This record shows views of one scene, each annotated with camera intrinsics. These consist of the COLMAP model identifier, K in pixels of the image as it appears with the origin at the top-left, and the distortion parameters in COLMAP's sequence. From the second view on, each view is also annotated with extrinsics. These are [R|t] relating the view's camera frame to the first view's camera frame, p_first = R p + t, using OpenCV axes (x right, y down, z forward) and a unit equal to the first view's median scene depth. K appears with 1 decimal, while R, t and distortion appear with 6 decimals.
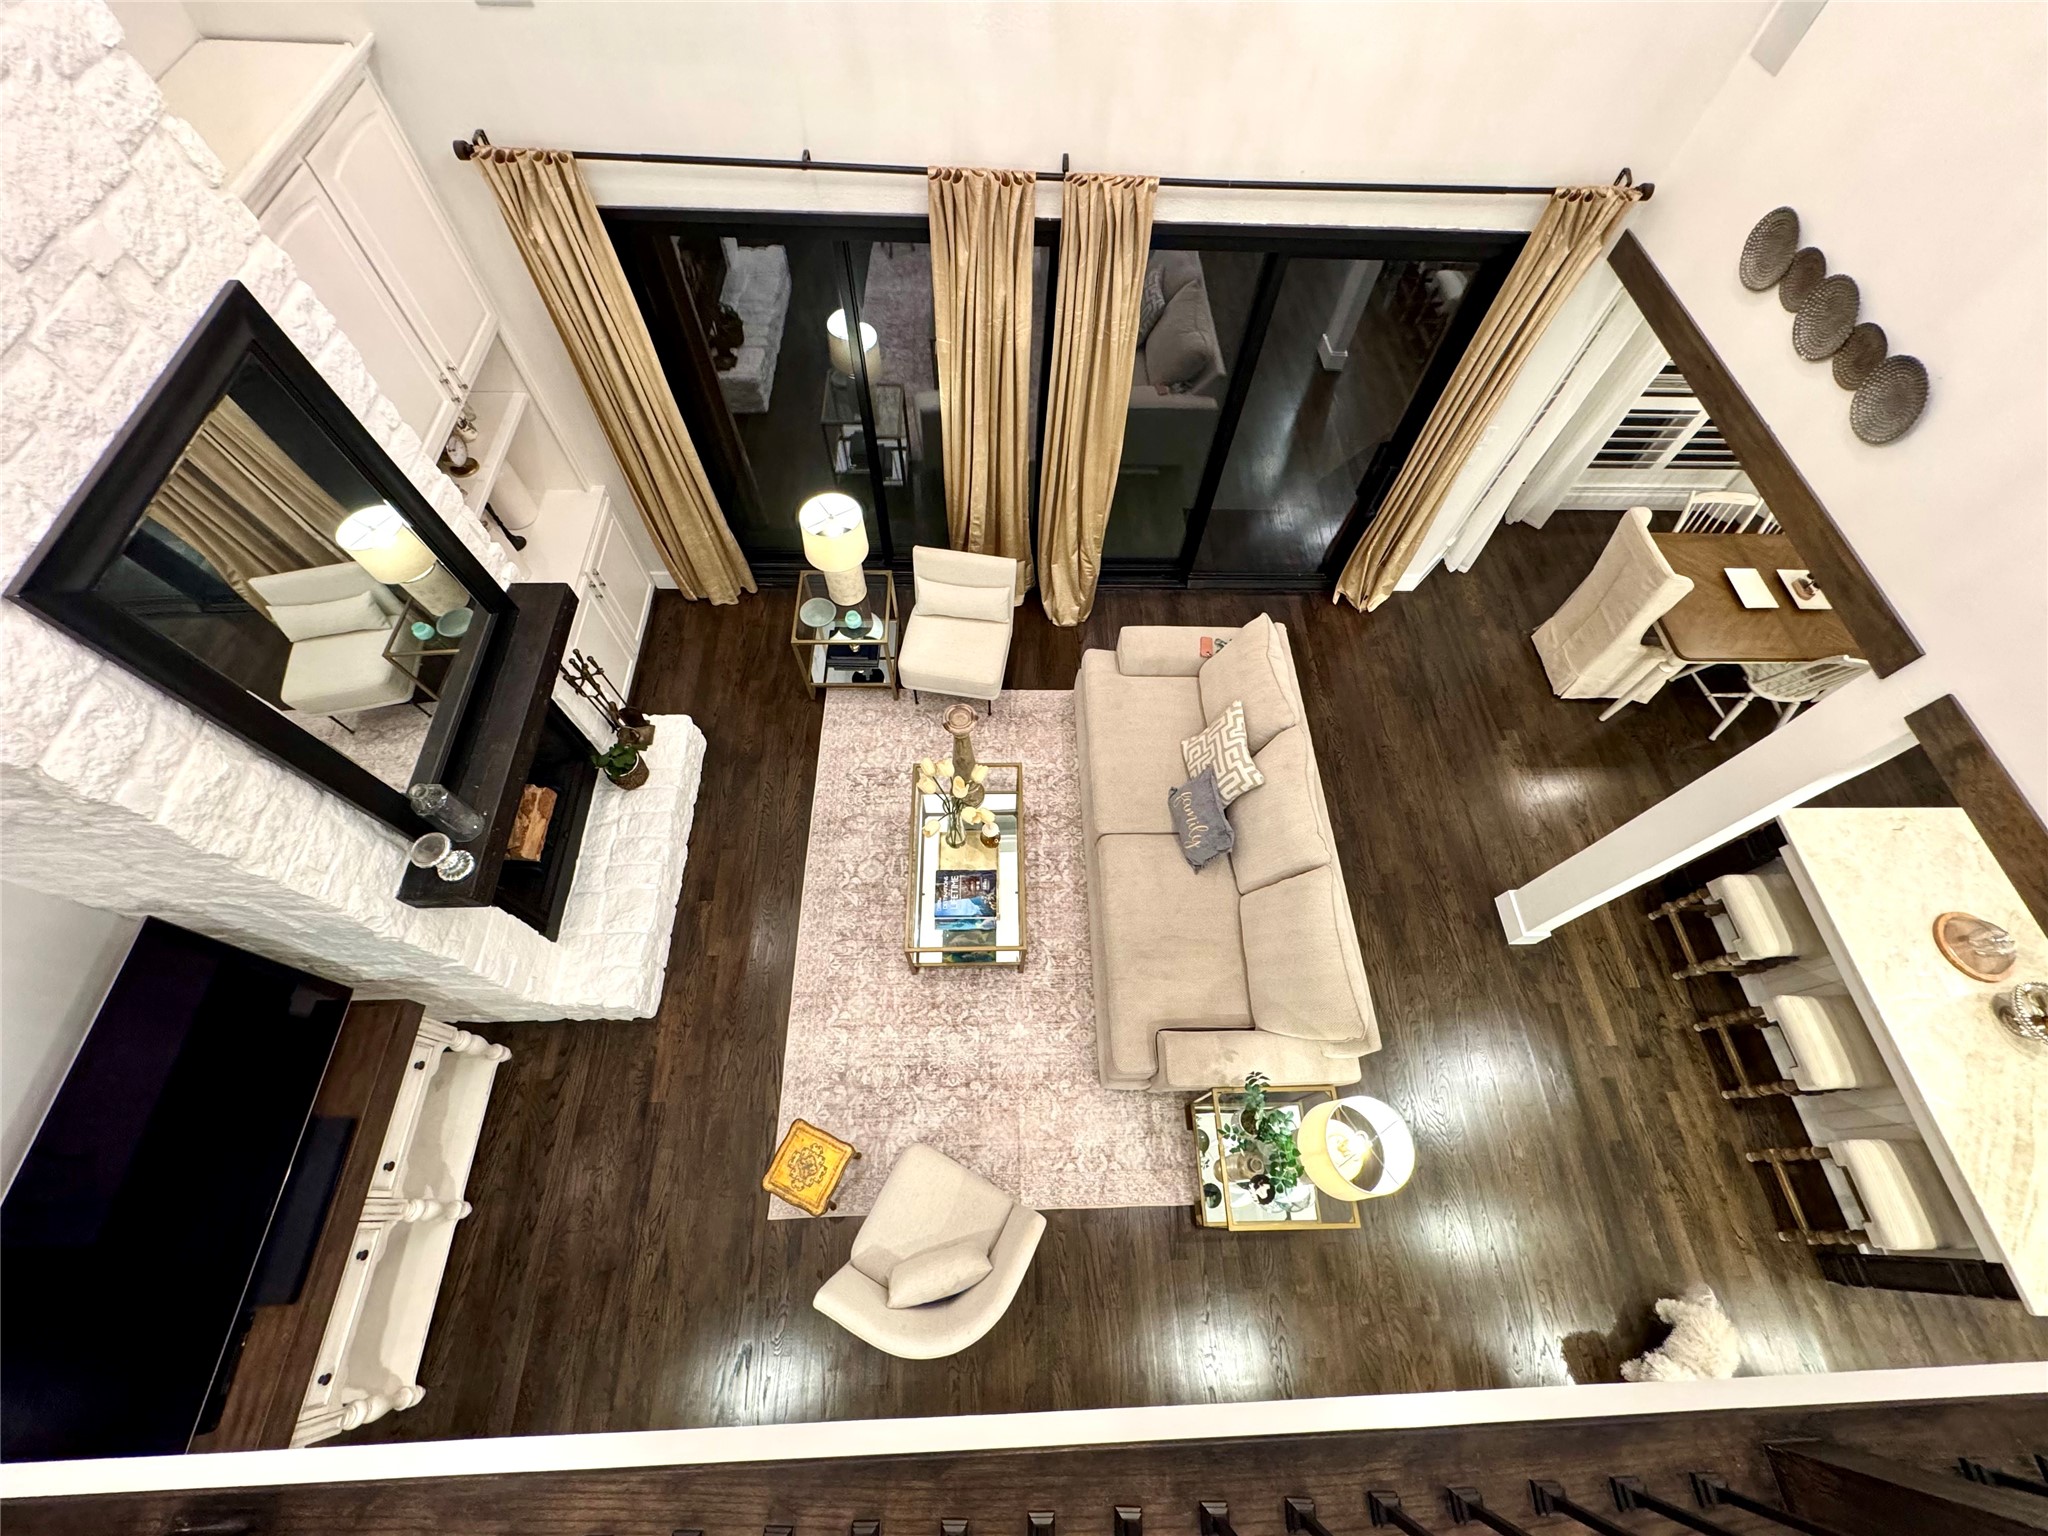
lens RADIAL K [[813.2, 0, 1024.7], [0, 813.2, 761.7], [0, 0, 1]] dist [-0.003936, 0.000915]
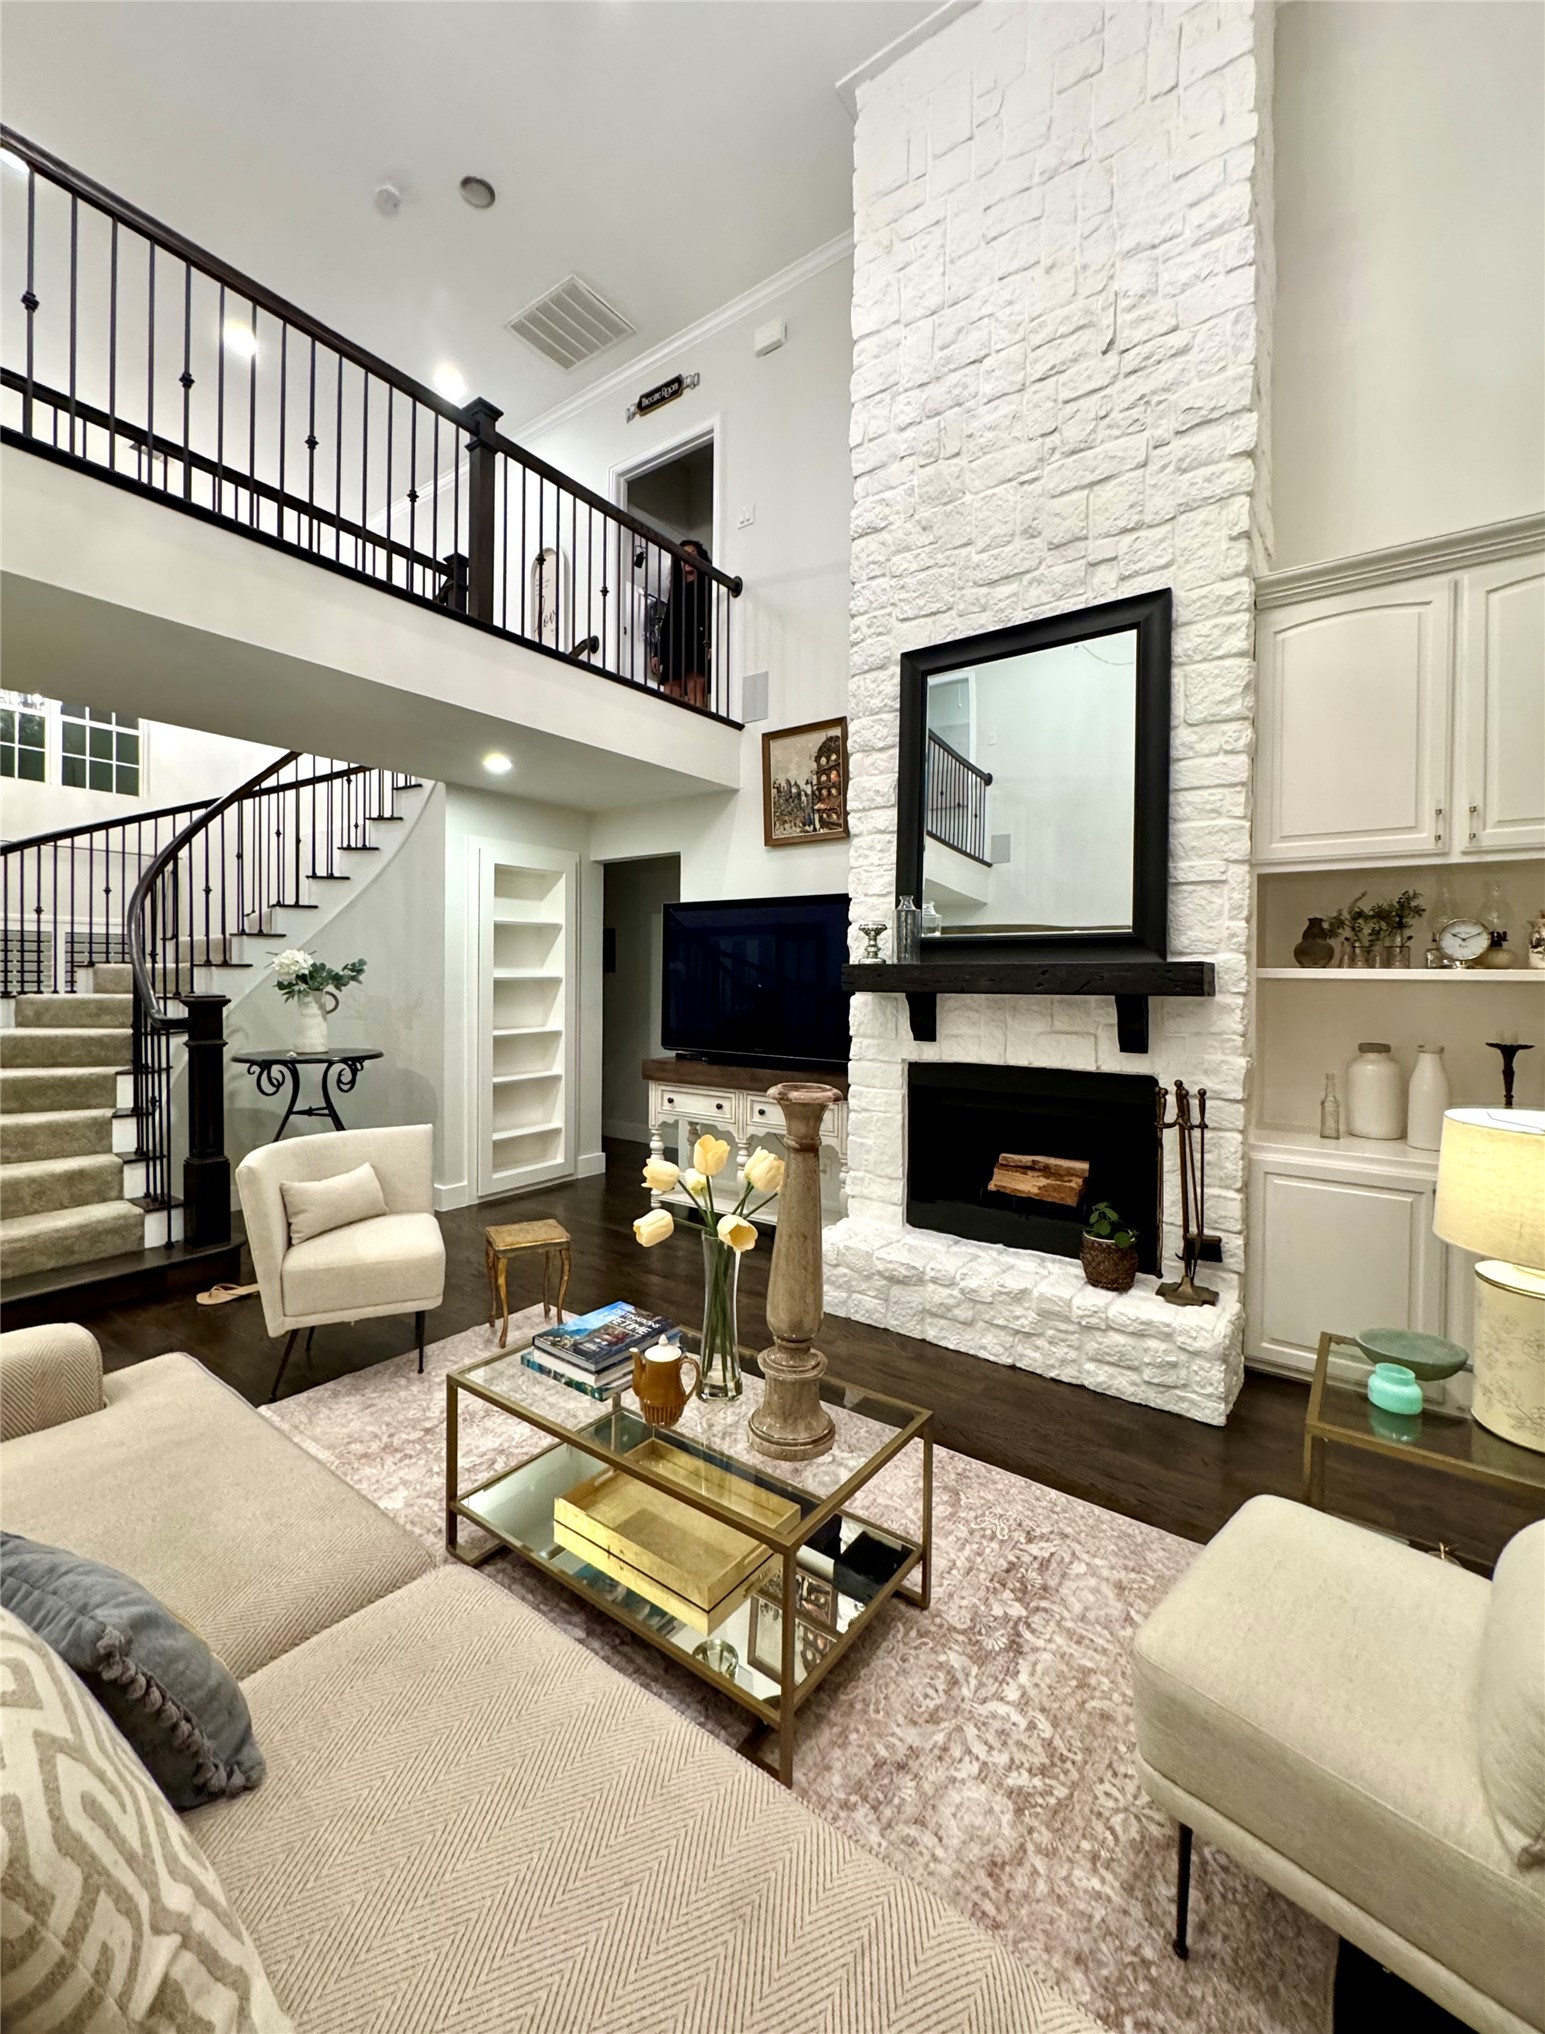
lens RADIAL K [[845.0, 0, 759.3], [0, 845.0, 981.0], [0, 0, 1]] dist [-0.000620, 0.000059]
pose [[-0.617089, -0.038951, -0.785929, 0.288714], [-0.704011, 0.473506, 0.529302, -0.287499], [0.351525, 0.879929, -0.319617, 0.948091]]
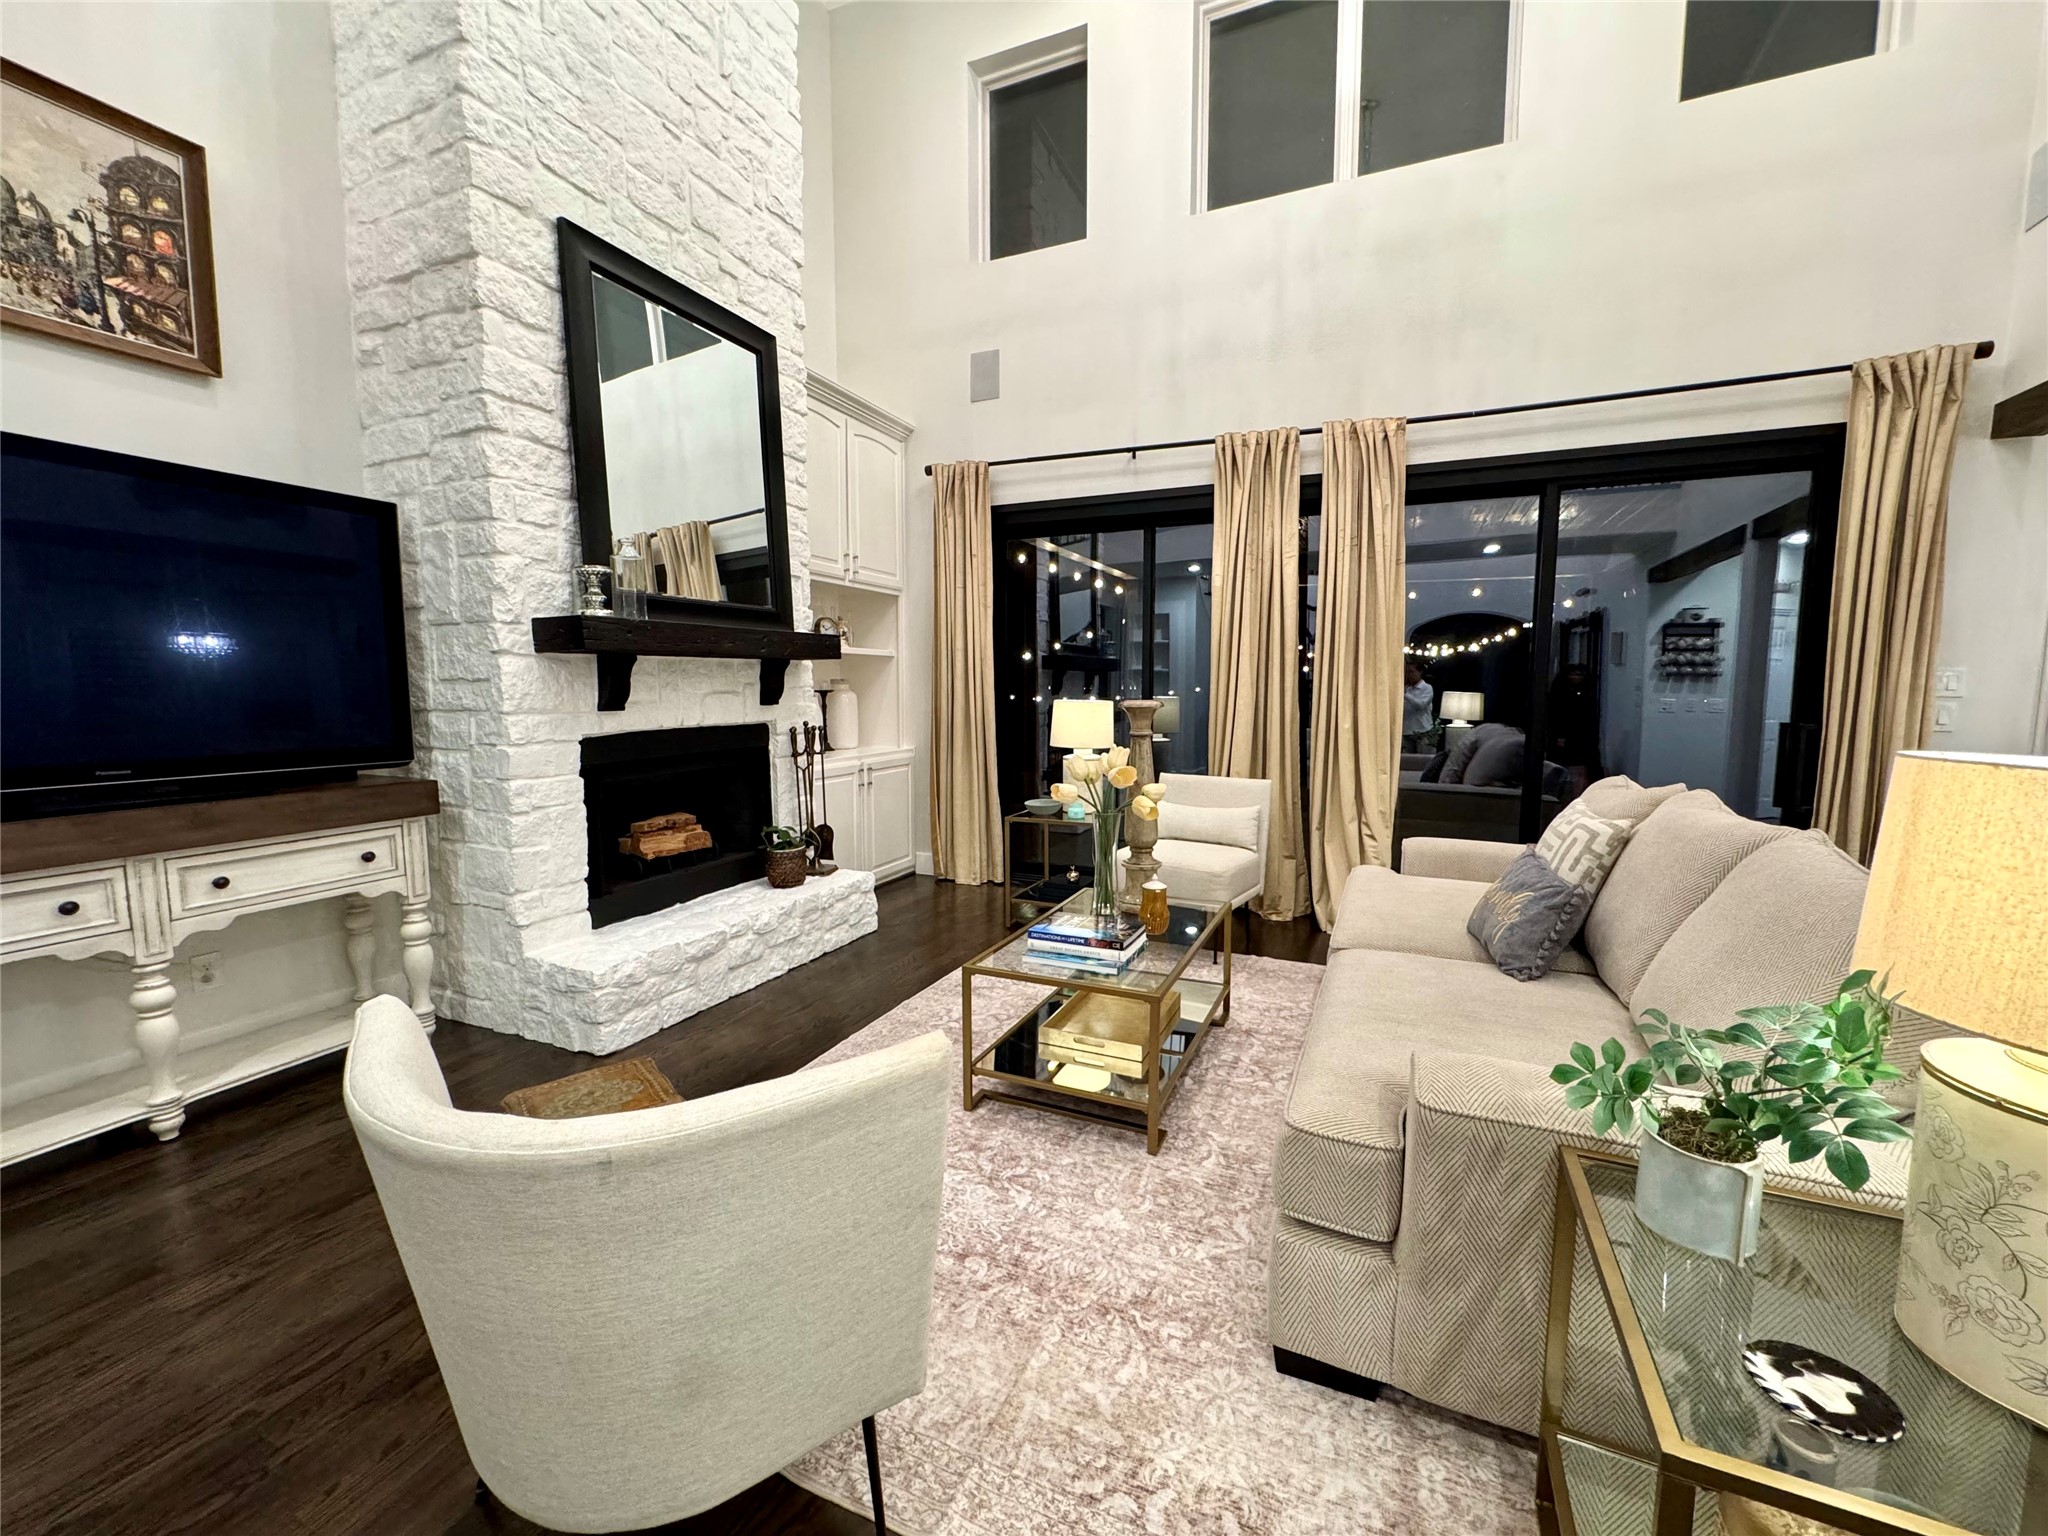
lens RADIAL K [[813.2, 0, 1028.3], [0, 813.2, 765.6], [0, 0, 1]] dist [-0.003936, 0.000915]
pose [[0.900324, 0.005324, -0.435187, 0.147848], [-0.363241, 0.559985, -0.744629, 0.539201], [0.239733, 0.828486, 0.506102, 0.534709]]
